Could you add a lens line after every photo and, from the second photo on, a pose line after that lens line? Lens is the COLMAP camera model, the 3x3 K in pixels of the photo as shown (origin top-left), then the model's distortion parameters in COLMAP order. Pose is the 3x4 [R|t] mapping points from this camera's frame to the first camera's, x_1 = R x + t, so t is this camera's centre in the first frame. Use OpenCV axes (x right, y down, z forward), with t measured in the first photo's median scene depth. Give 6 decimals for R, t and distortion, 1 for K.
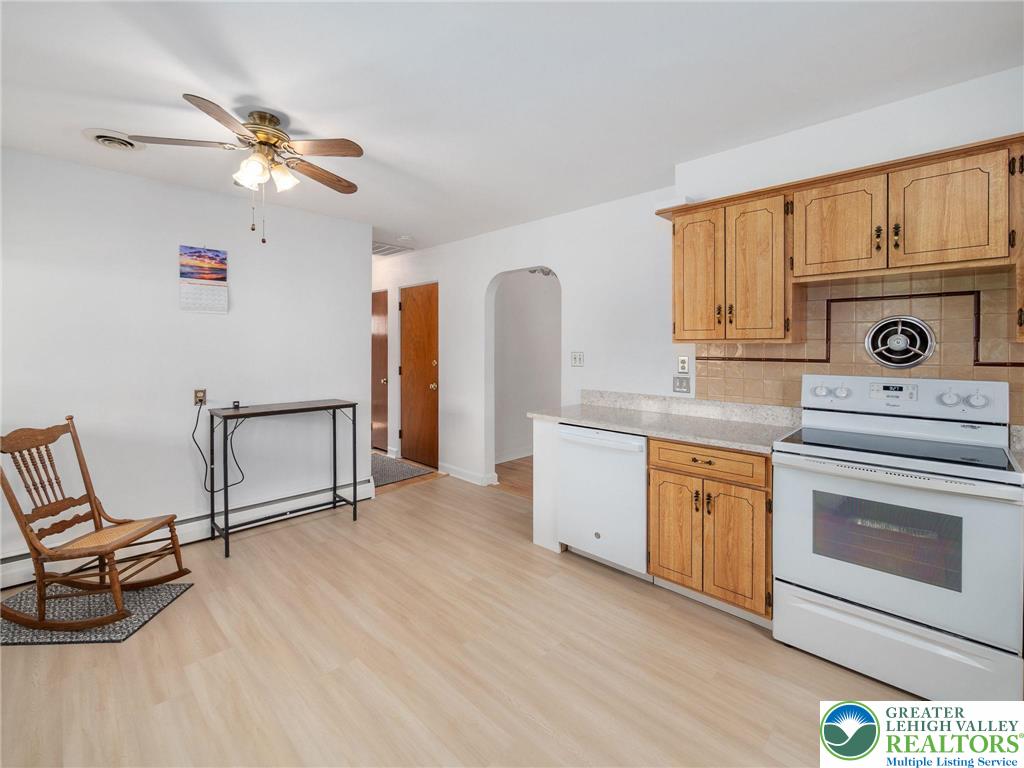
lens RADIAL K [[443.4, 0, 521.7], [0, 443.4, 351.2], [0, 0, 1]] dist [-0.008696, 0.002293]
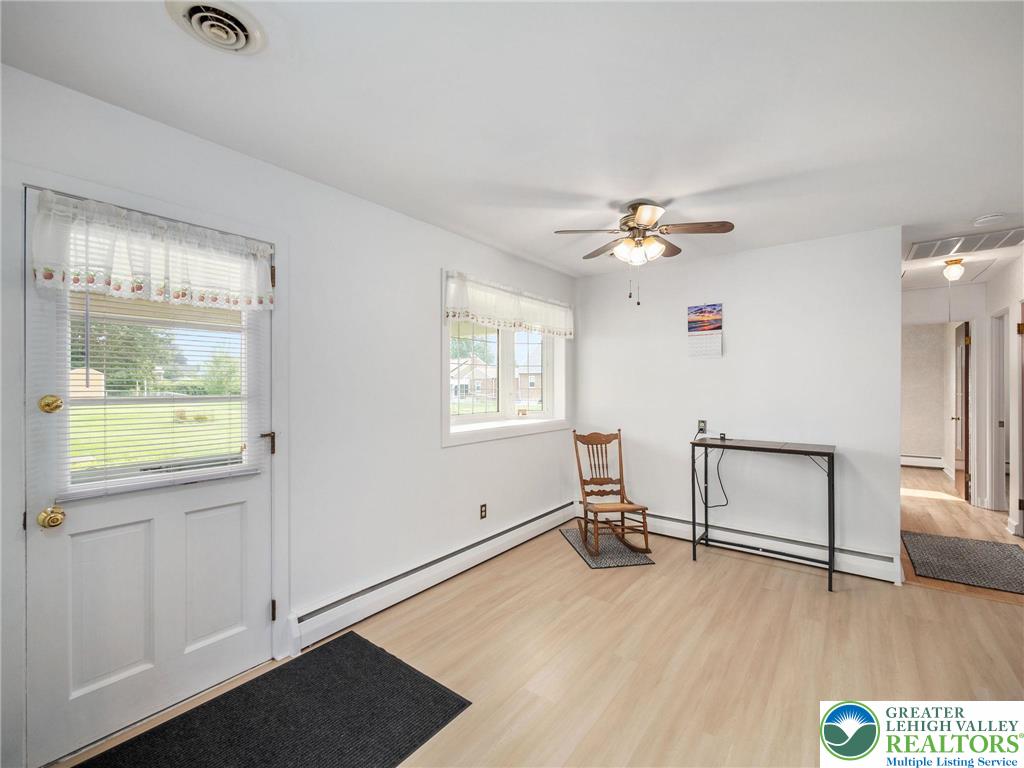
lens RADIAL K [[453.8, 0, 518.6], [0, 453.8, 384.2], [0, 0, 1]] dist [-0.006324, -0.001263]
pose [[0.126185, -0.001749, -0.992005, 0.600342], [-0.005685, 0.999981, -0.002486, -0.010602], [0.991990, 0.005954, 0.126172, 0.439508]]
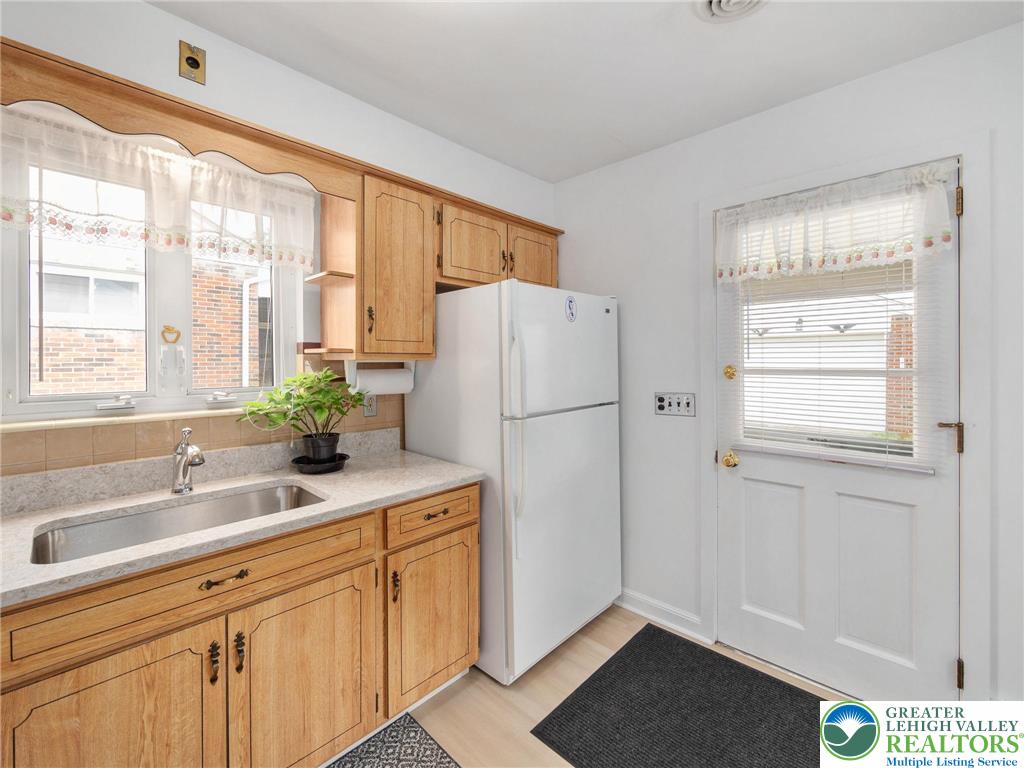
lens RADIAL K [[443.4, 0, 512.2], [0, 443.4, 362.0], [0, 0, 1]] dist [-0.008696, 0.002293]
pose [[-0.999988, 0.004737, 0.000785, 0.264965], [0.004746, 0.999919, 0.011835, -0.010266], [-0.000729, 0.011838, -0.999930, 0.692792]]
